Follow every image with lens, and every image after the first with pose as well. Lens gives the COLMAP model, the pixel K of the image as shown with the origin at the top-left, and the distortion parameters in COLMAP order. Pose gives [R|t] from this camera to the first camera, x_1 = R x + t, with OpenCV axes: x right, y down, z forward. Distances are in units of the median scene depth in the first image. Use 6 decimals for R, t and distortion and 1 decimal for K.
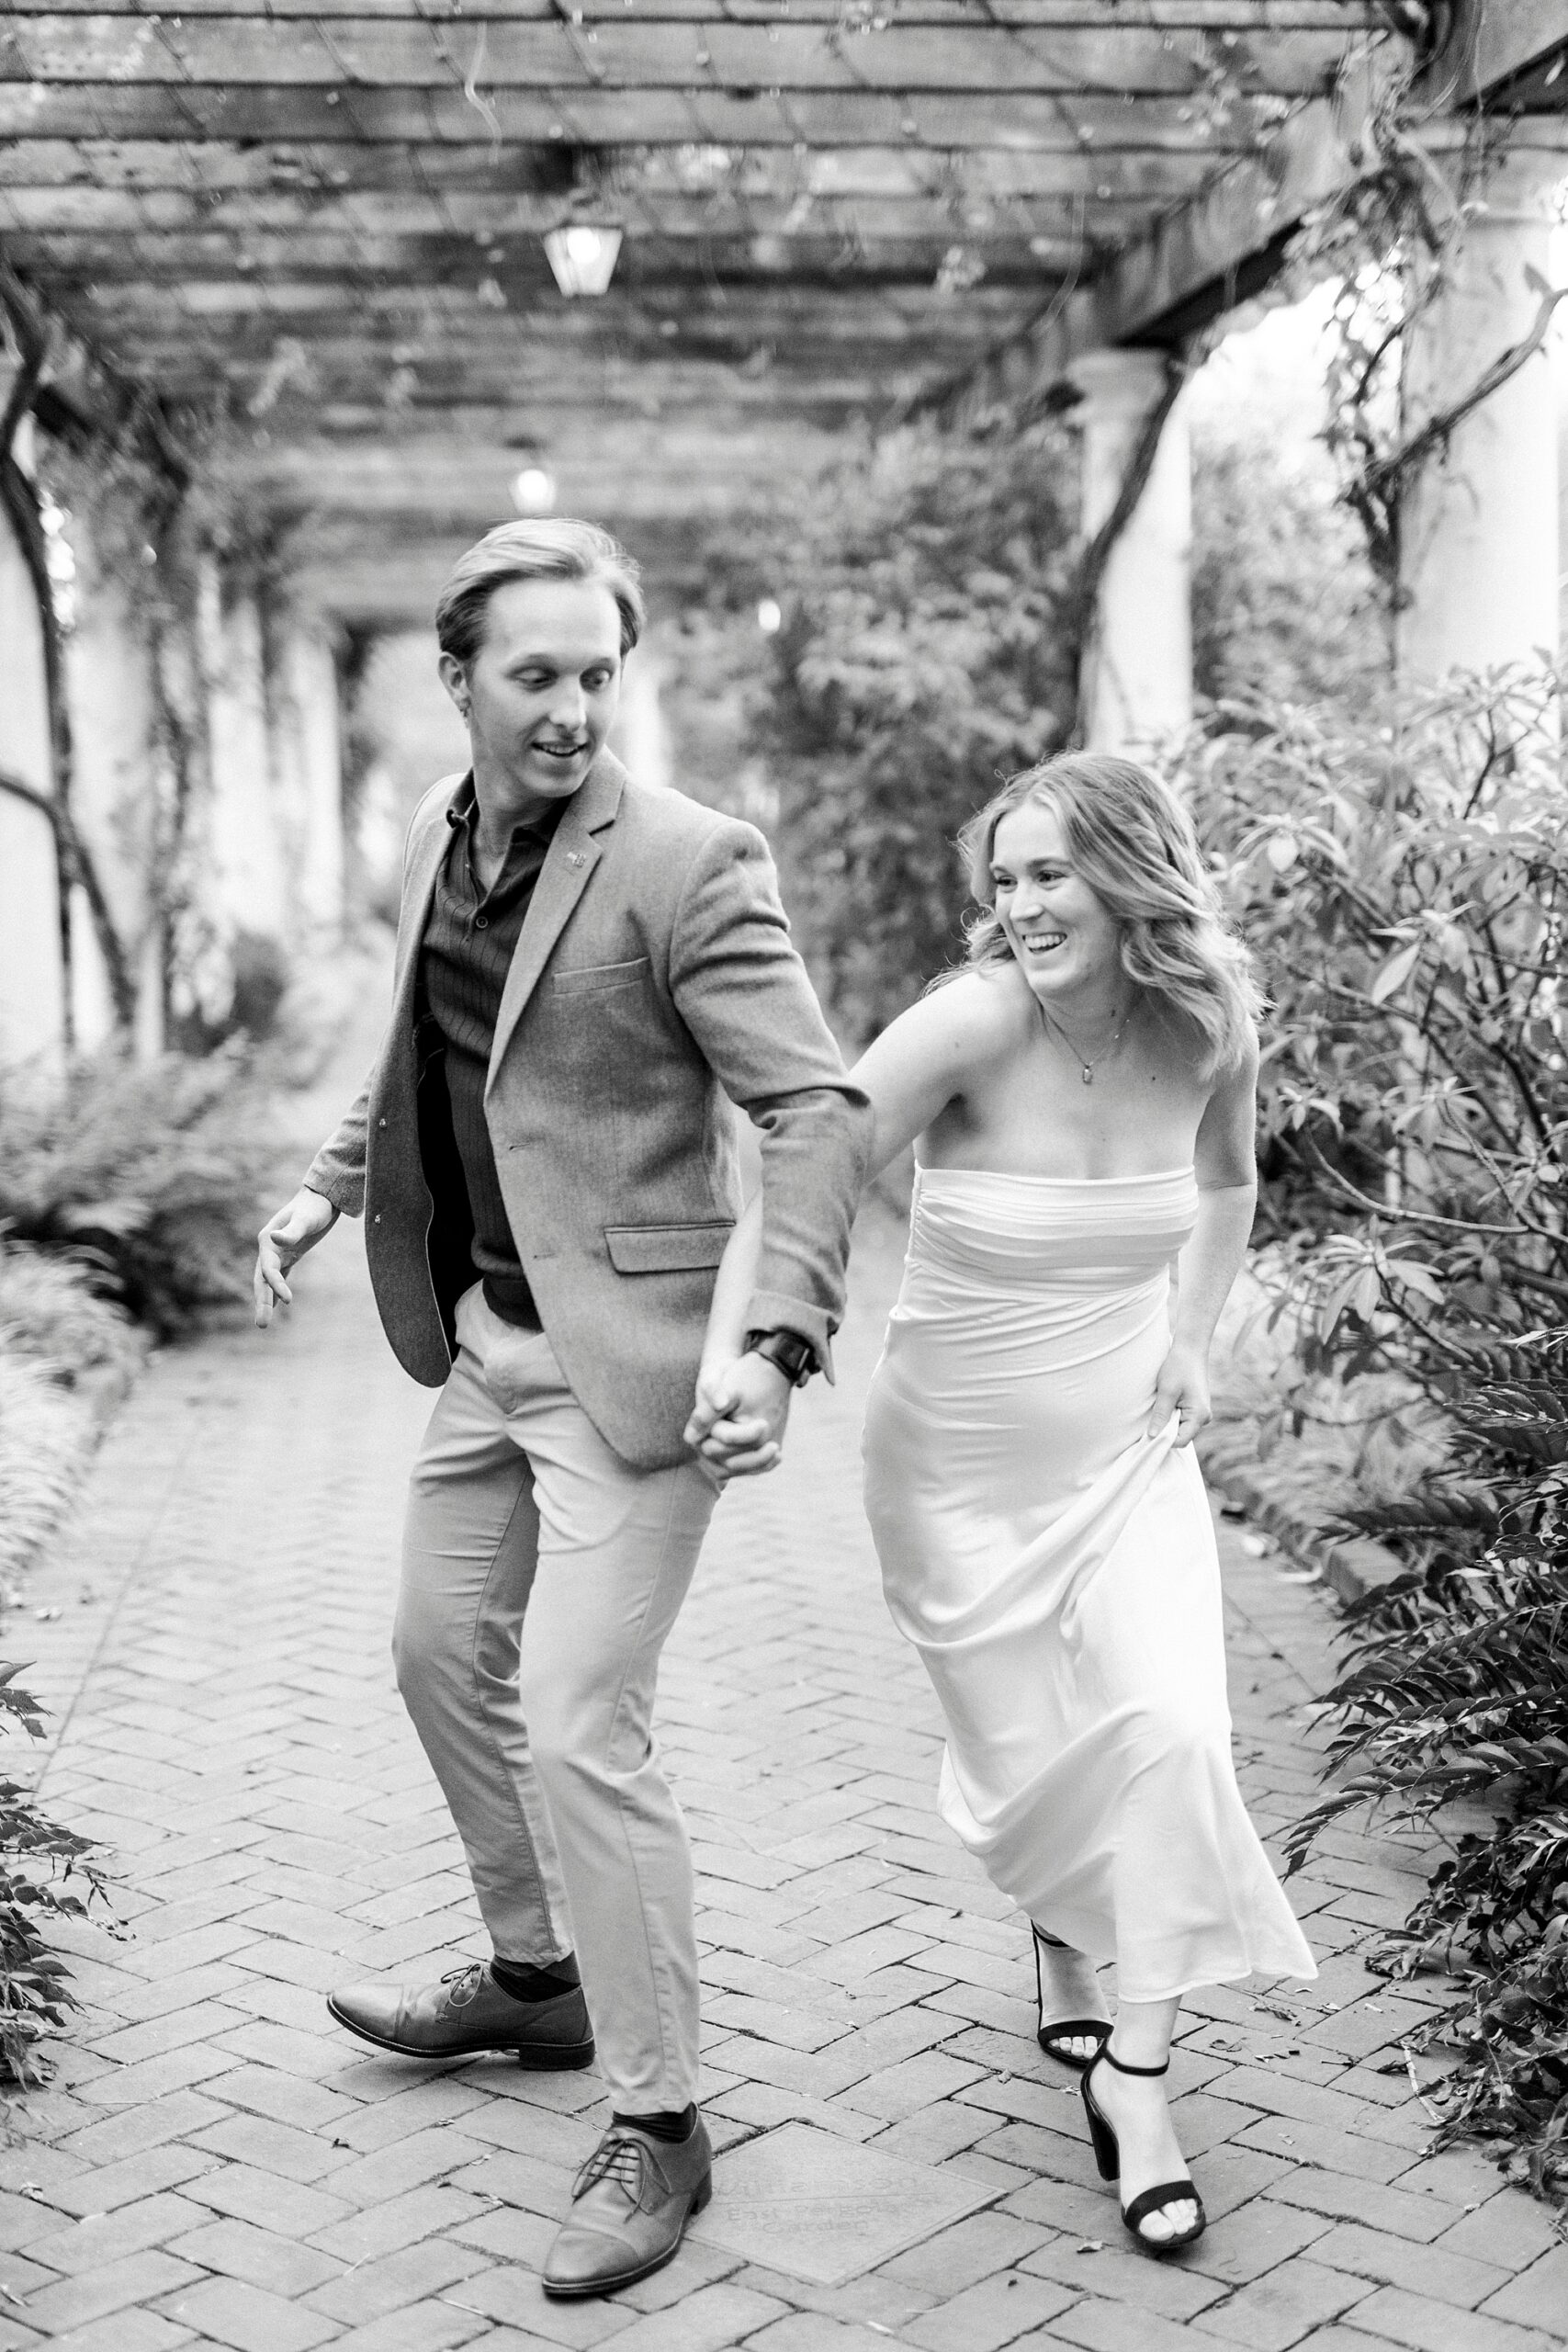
lens RADIAL K [[3523.4, 0, 784.0], [0, 3523.4, 1176.0], [0, 0, 1]] dist [0.001711, -0.017851]
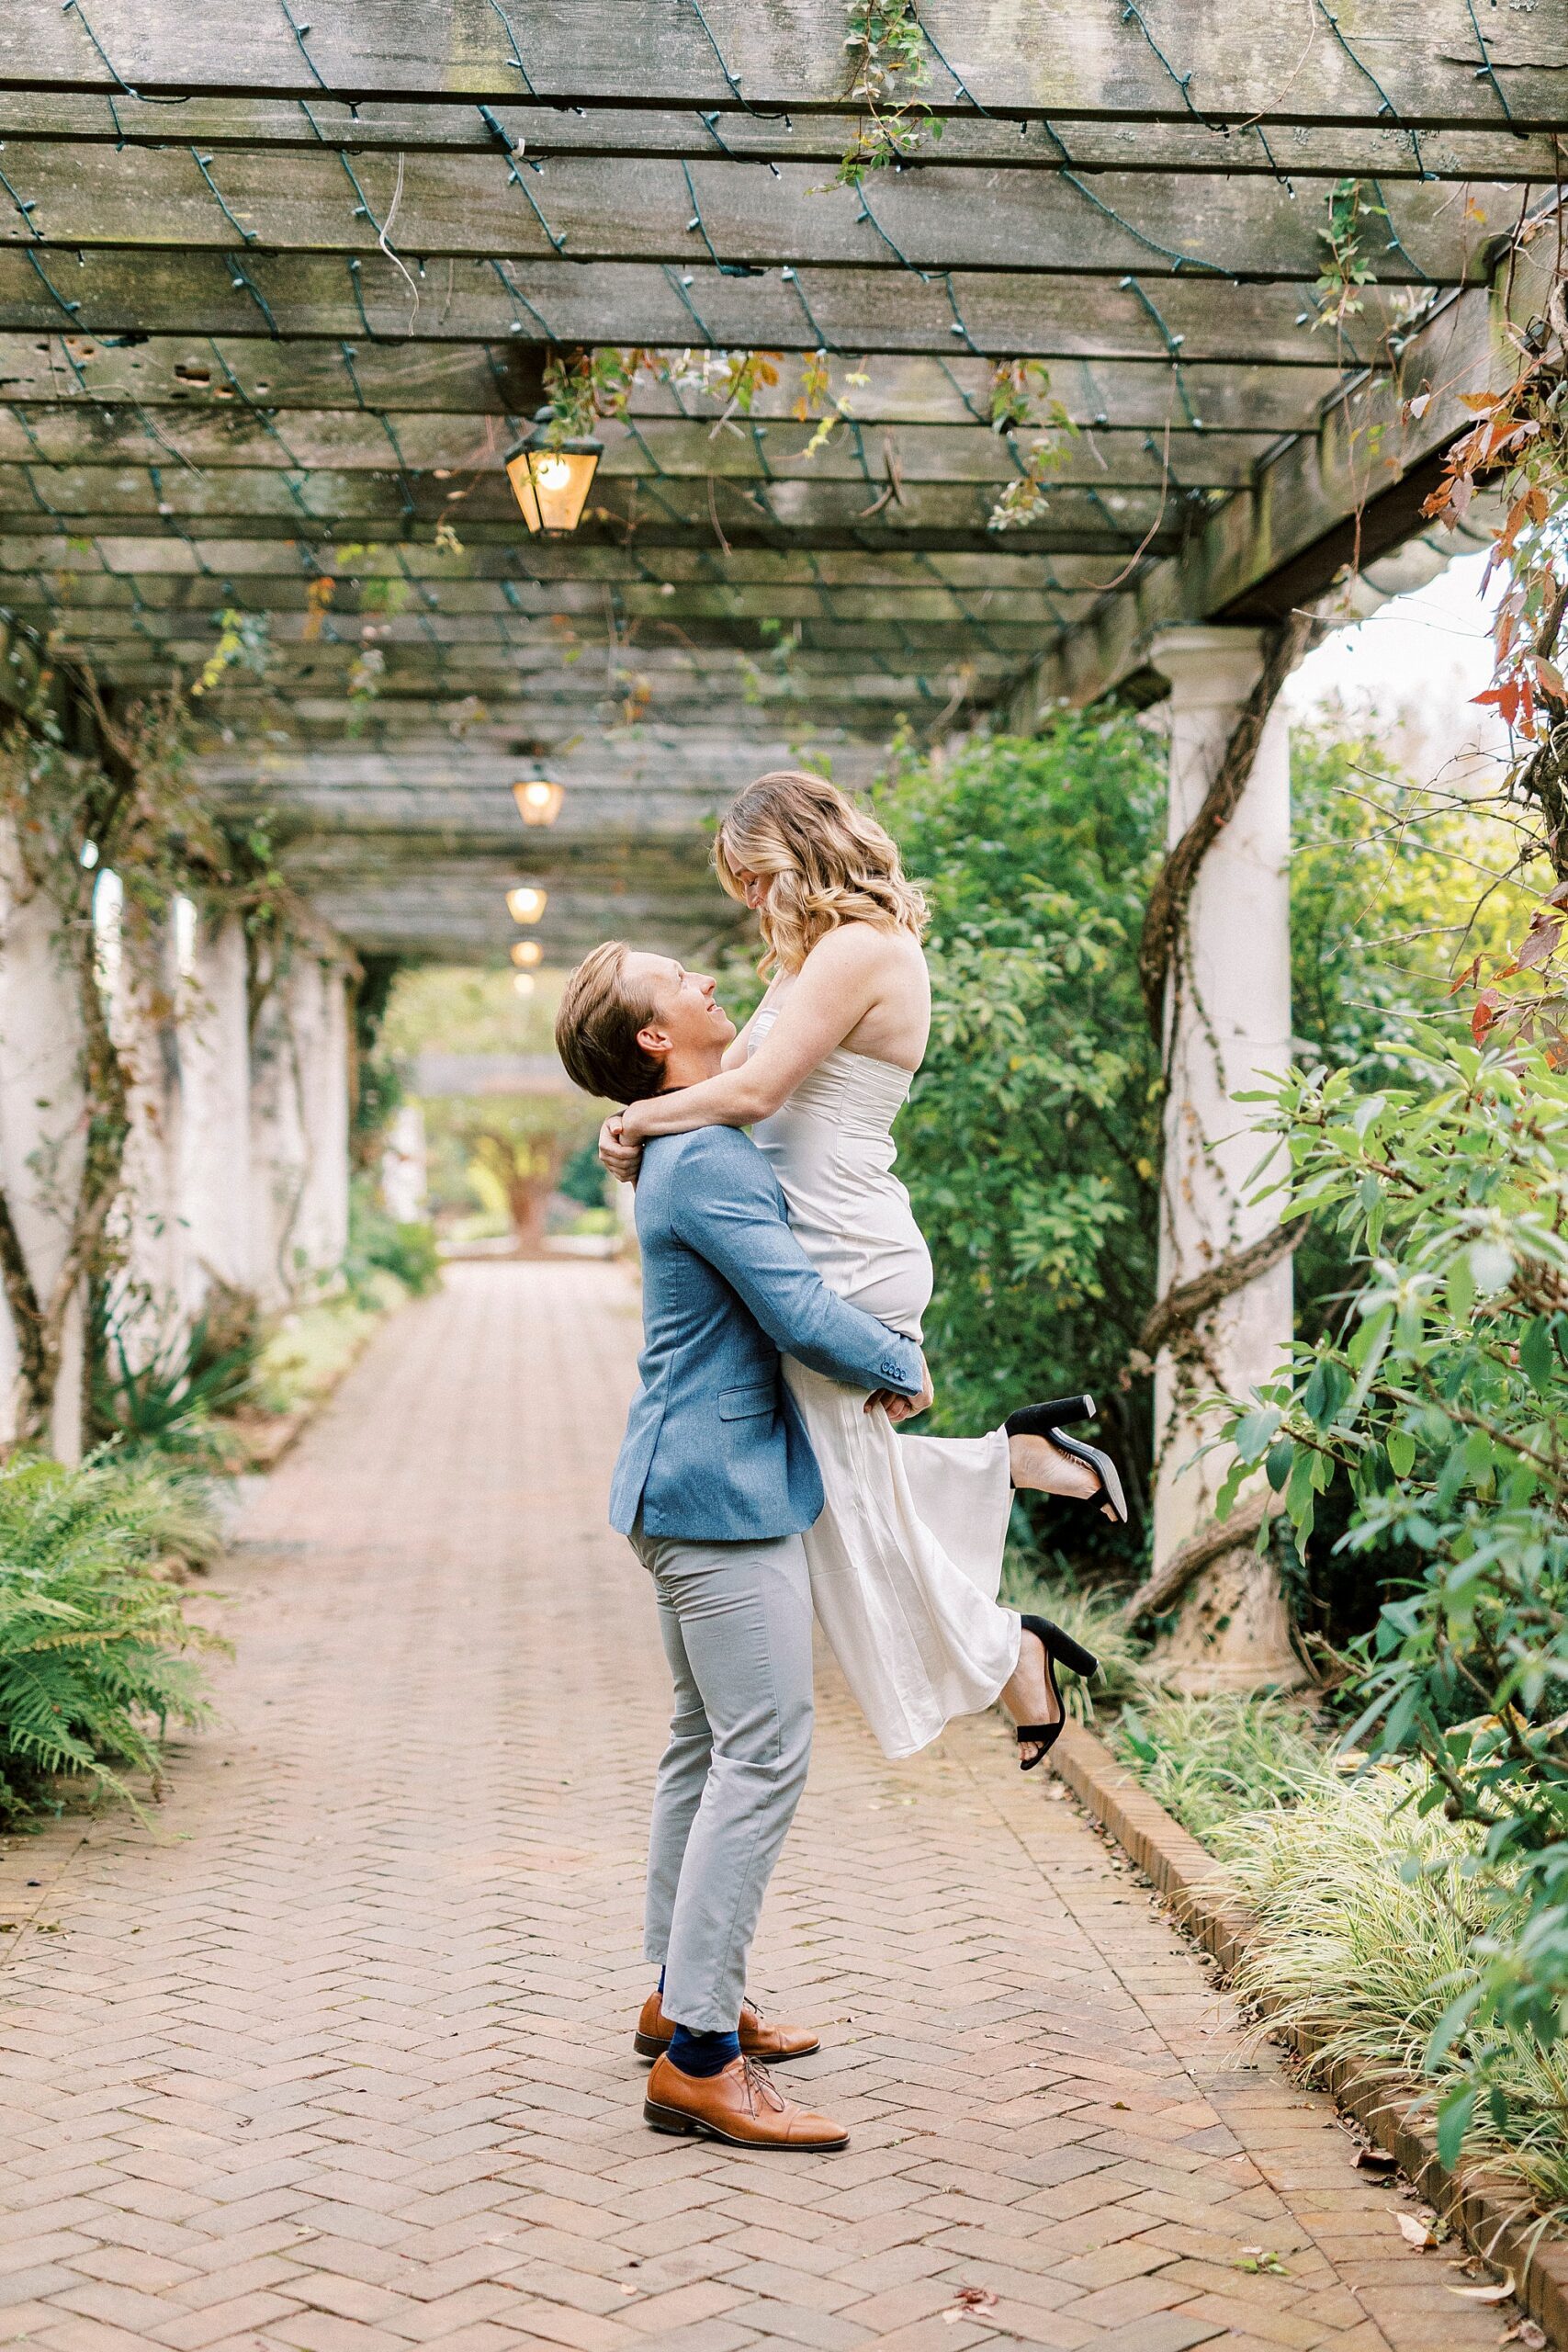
lens RADIAL K [[3392.6, 0, 784.0], [0, 3392.6, 1176.0], [0, 0, 1]] dist [-0.007521, 0.011723]
pose [[0.999672, 0.016404, -0.019687, 0.012072], [-0.018213, 0.995261, -0.095523, -0.026267], [0.018027, 0.095851, 0.995232, 0.209945]]
